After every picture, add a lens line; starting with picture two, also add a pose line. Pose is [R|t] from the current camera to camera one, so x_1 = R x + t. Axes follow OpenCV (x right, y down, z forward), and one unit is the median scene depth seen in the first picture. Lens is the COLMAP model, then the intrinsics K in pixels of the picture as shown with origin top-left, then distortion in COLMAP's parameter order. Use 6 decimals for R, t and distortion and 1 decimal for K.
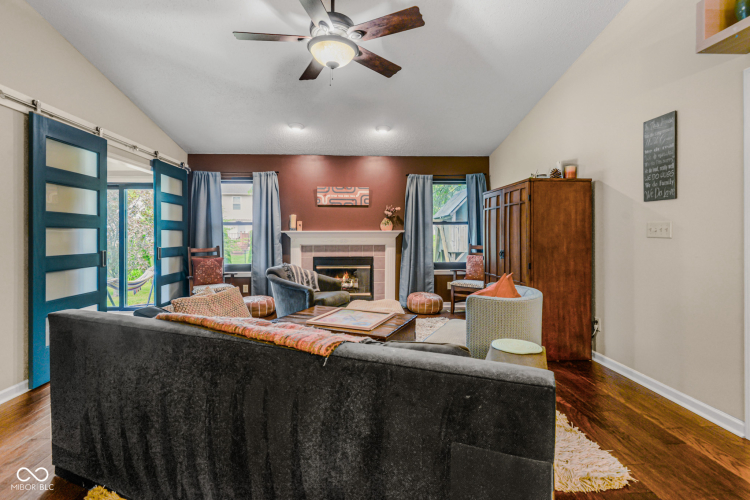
lens RADIAL K [[352.1, 0, 372.5], [0, 352.1, 243.3], [0, 0, 1]] dist [0.001832, -0.000358]
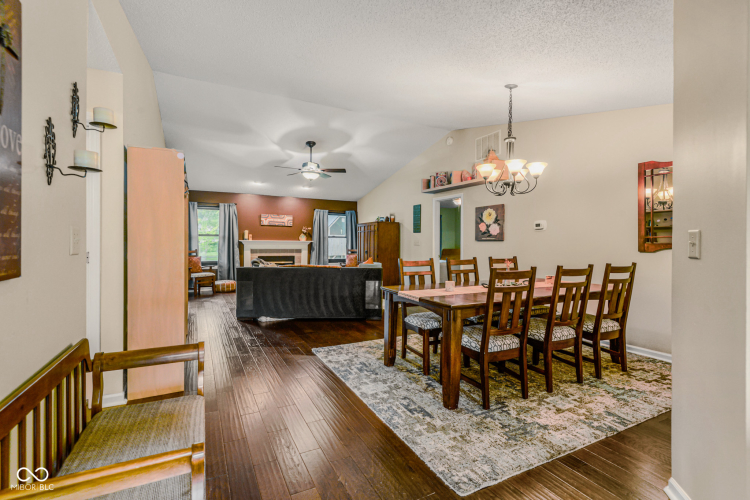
lens RADIAL K [[352.1, 0, 372.5], [0, 352.1, 243.3], [0, 0, 1]] dist [0.001832, -0.000358]
pose [[0.917708, 0.009383, 0.397144, -0.336671], [0.000160, 0.999712, -0.023989, 0.018343], [-0.397255, 0.022079, 0.917443, -0.743108]]
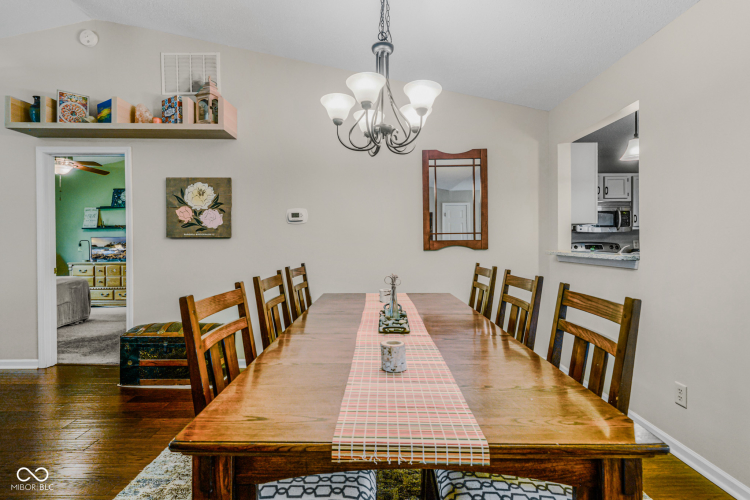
lens RADIAL K [[352.1, 0, 372.5], [0, 352.1, 243.3], [0, 0, 1]] dist [0.001832, -0.000358]
pose [[0.040043, 0.002377, 0.999195, -0.194564], [0.029072, 0.999571, -0.003543, 0.005280], [-0.998775, 0.029190, 0.039957, -0.227964]]
